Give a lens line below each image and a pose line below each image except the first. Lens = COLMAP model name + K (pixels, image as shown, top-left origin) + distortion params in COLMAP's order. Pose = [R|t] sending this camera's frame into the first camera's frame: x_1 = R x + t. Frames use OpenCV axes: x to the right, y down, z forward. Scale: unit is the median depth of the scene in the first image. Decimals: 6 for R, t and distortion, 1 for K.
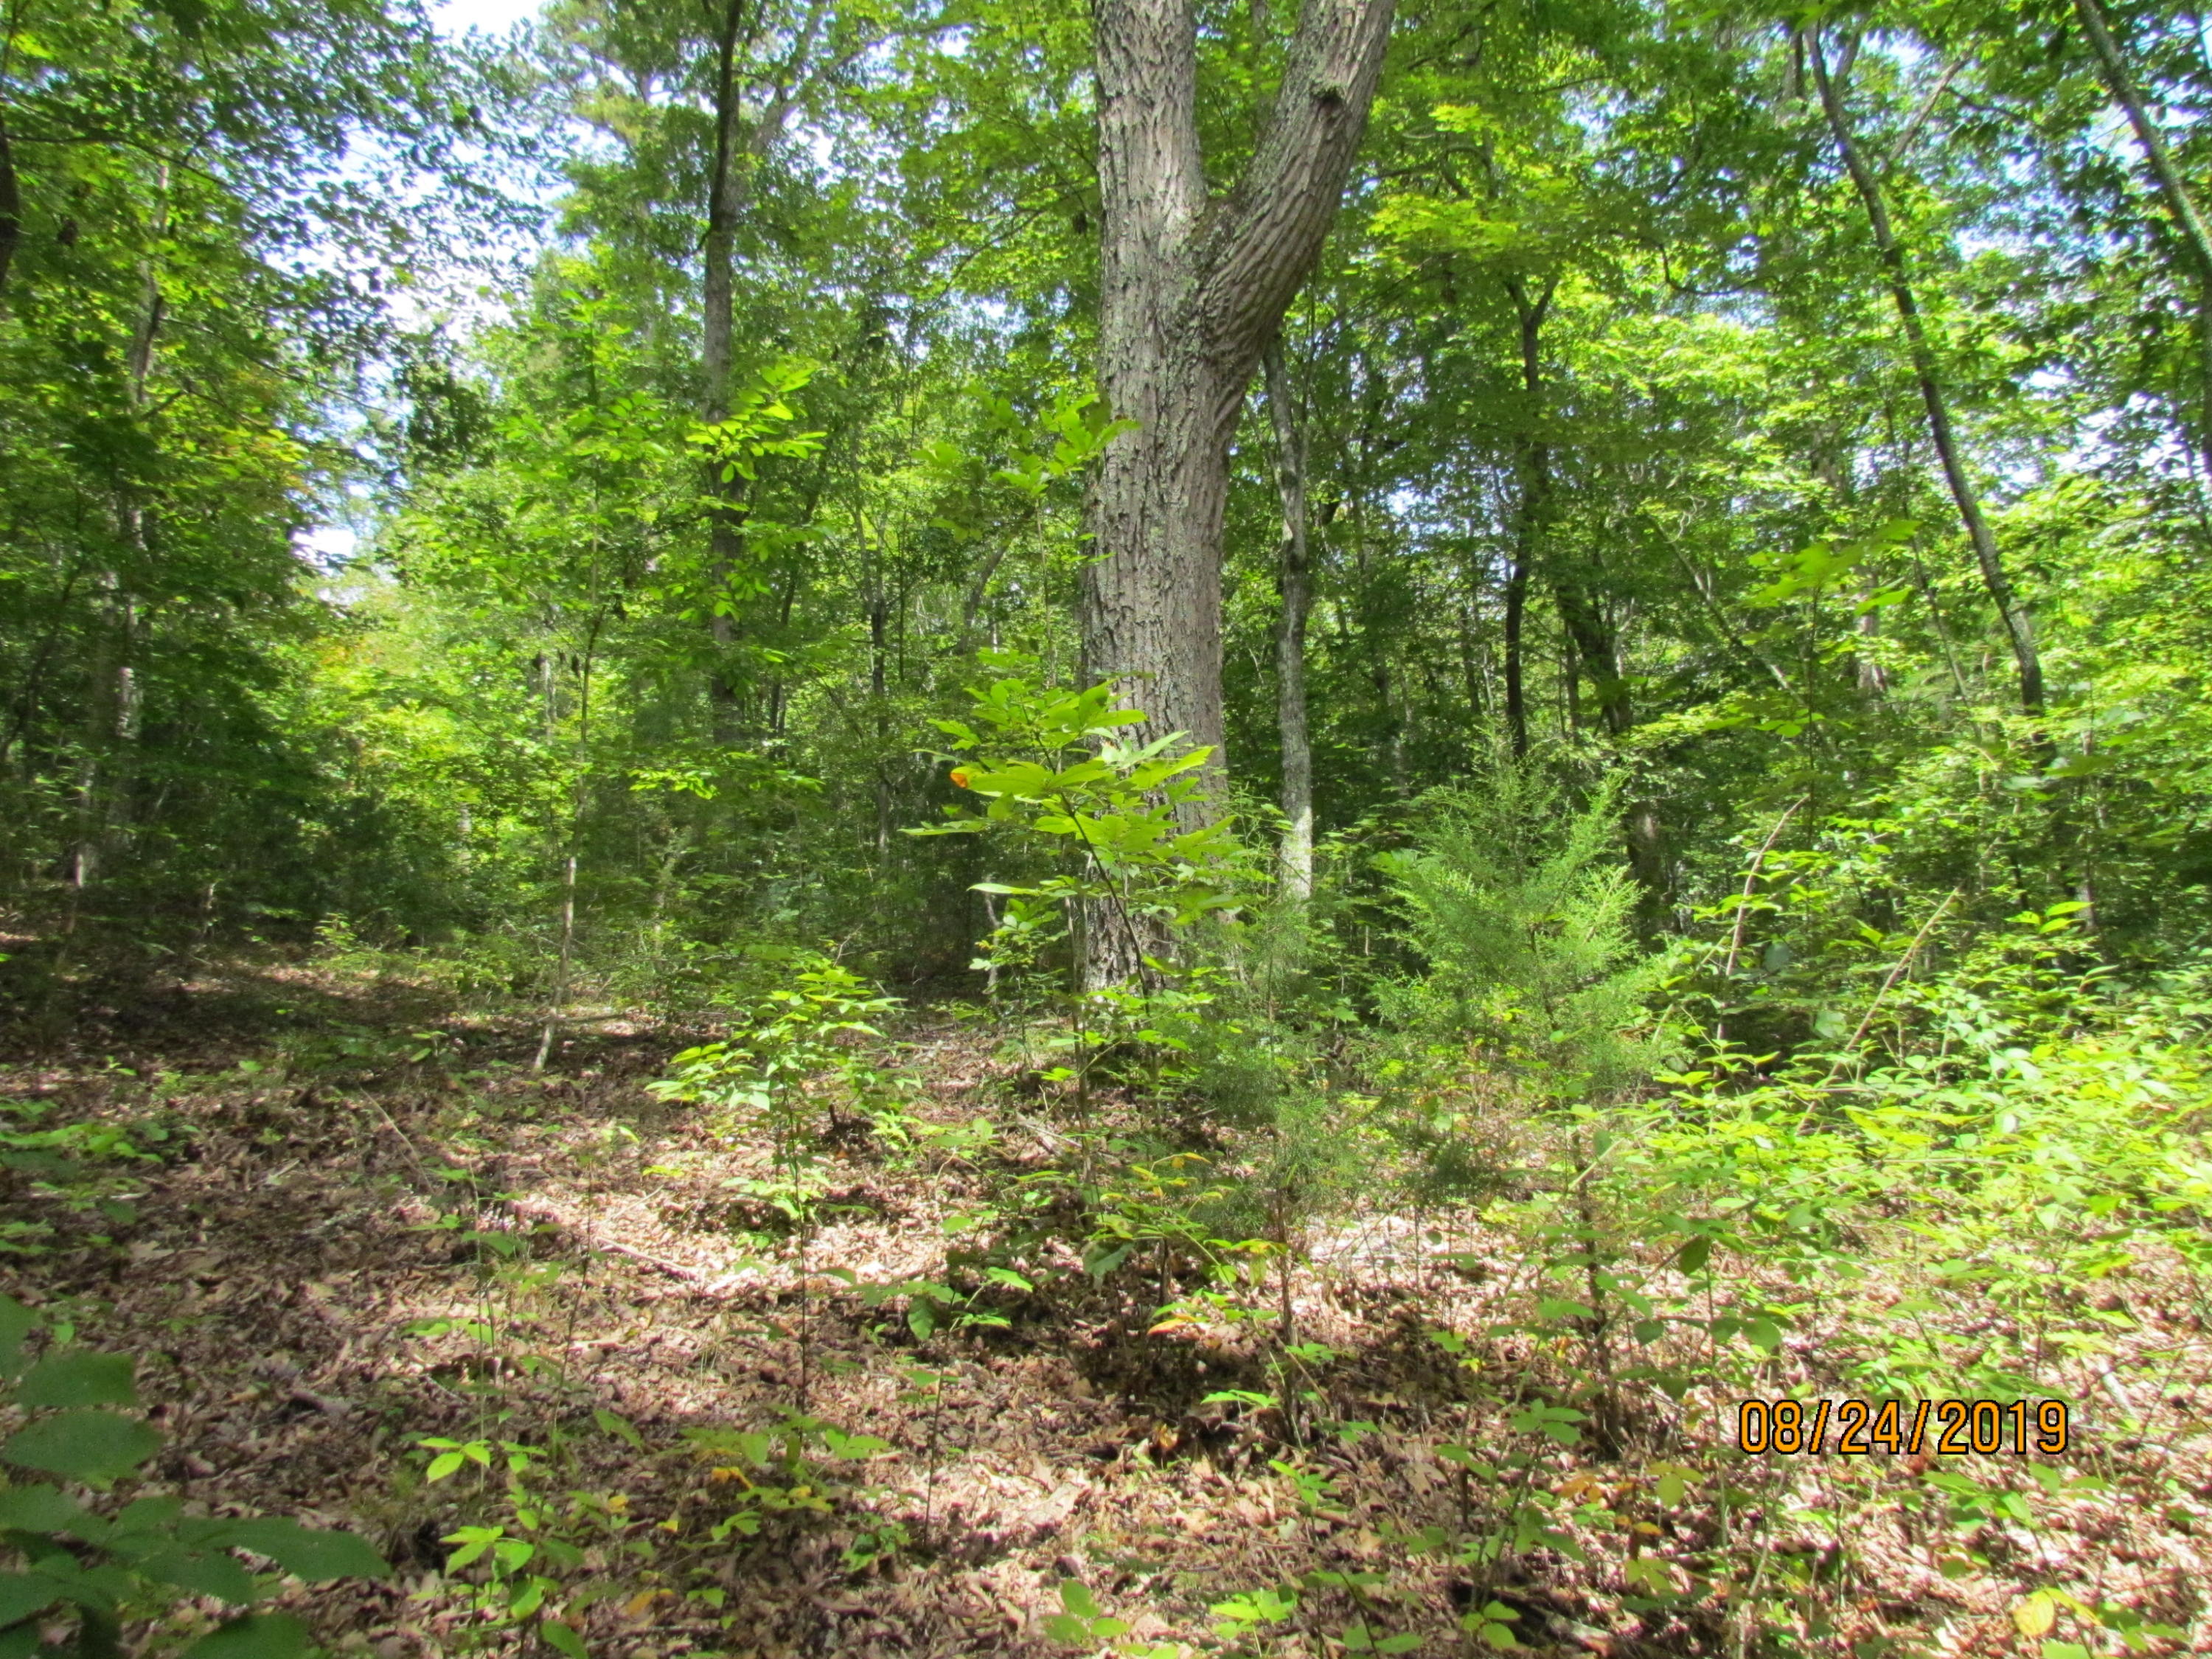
lens RADIAL K [[1575.9, 0, 1117.0], [0, 1575.9, 818.5], [0, 0, 1]] dist [-0.012301, 0.003303]
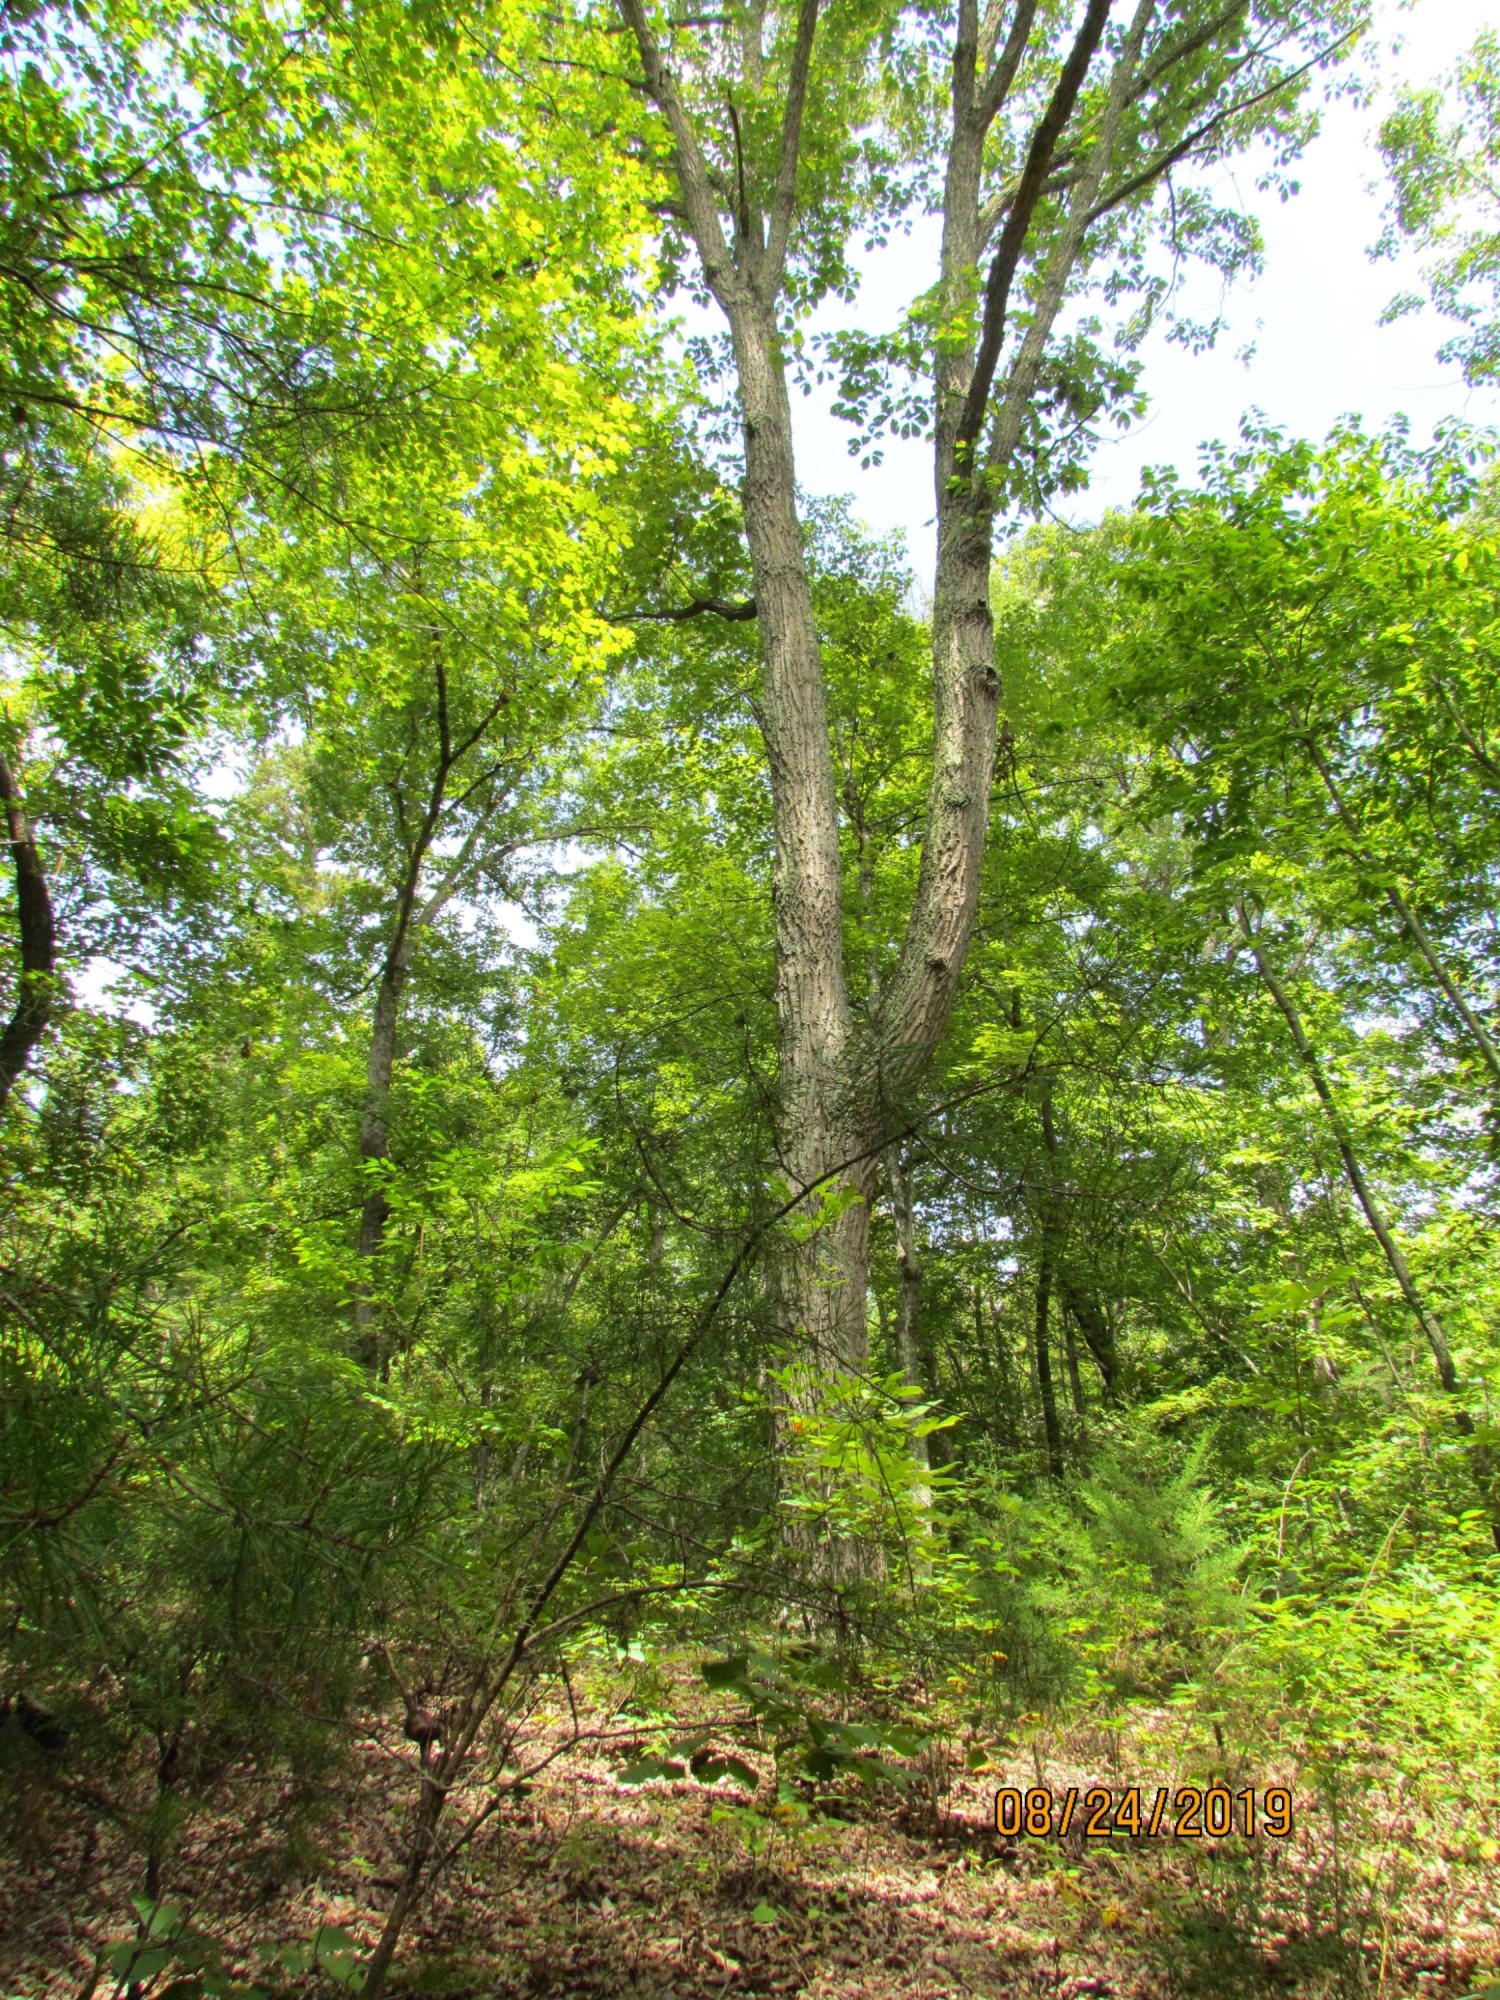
lens RADIAL K [[1424.9, 0, 746.2], [0, 1424.9, 1014.4], [0, 0, 1]] dist [-0.012301, 0.003303]
pose [[0.997007, 0.039049, 0.066718, -0.075138], [-0.015968, 0.948459, -0.316496, 0.009614], [-0.075638, 0.314483, 0.946245, -0.139995]]
